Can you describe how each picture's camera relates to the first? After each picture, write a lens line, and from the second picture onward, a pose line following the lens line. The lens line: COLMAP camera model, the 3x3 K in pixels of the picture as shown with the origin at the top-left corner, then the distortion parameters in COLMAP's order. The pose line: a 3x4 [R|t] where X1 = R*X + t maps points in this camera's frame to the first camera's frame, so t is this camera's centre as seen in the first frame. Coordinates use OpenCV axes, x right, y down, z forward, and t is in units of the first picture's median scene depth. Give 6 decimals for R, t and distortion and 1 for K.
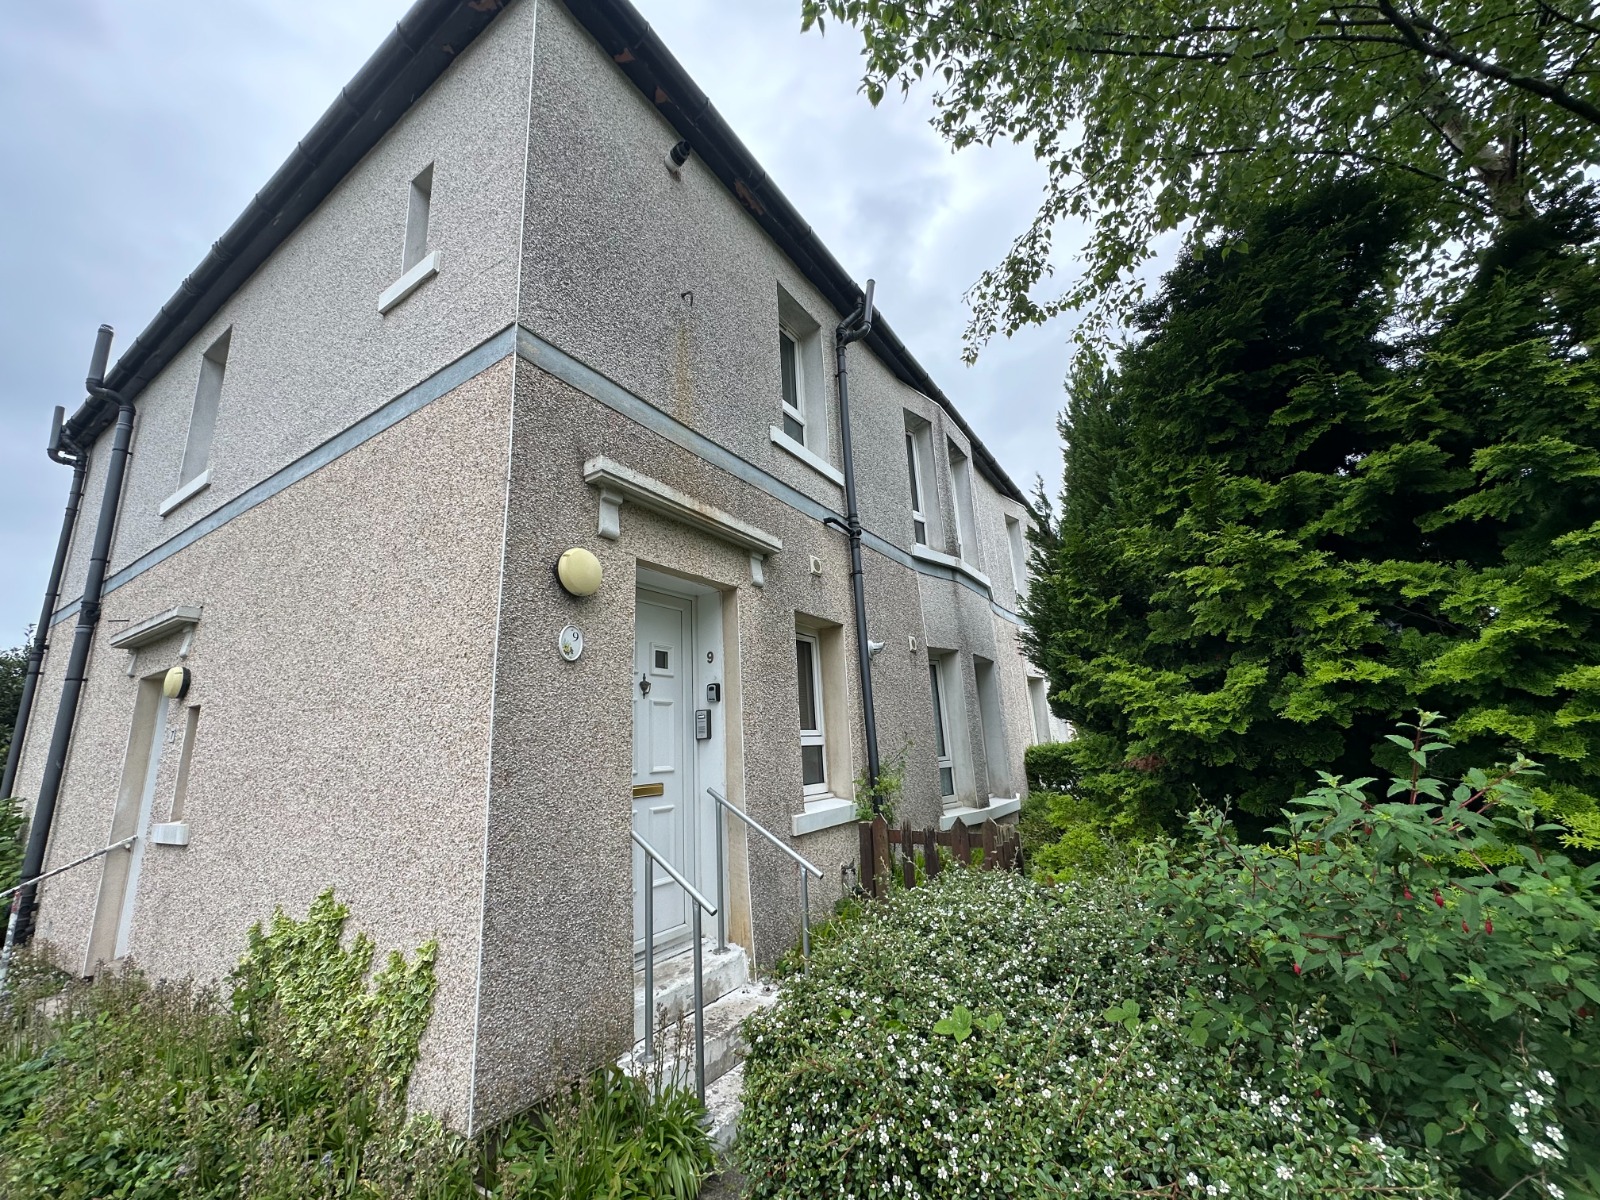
lens RADIAL K [[634.8, 0, 800.0], [0, 634.8, 600.0], [0, 0, 1]] dist [-0.006058, -0.000281]
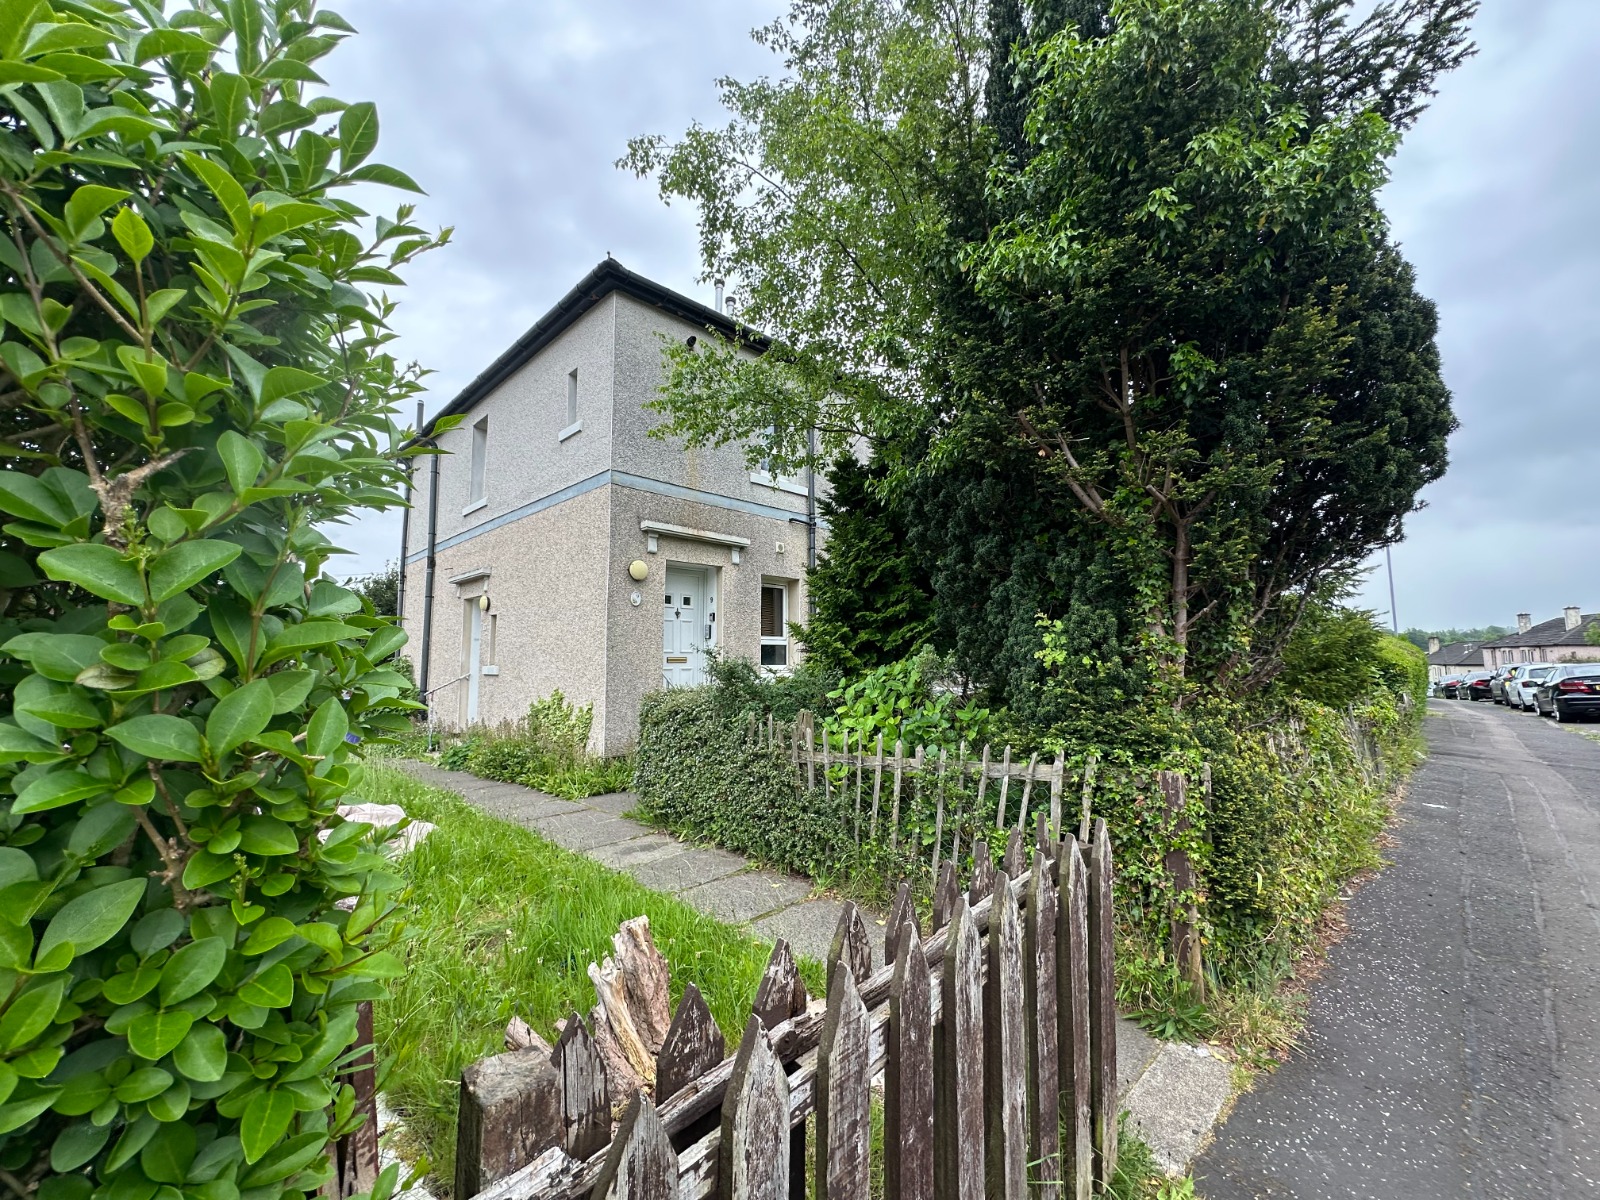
lens RADIAL K [[634.8, 0, 800.0], [0, 634.8, 600.0], [0, 0, 1]] dist [-0.006058, -0.000281]
pose [[0.973571, 0.027193, -0.226759, 0.690375], [0.006012, 0.989491, 0.144471, -0.234310], [0.228304, -0.142016, 0.963176, -1.048950]]
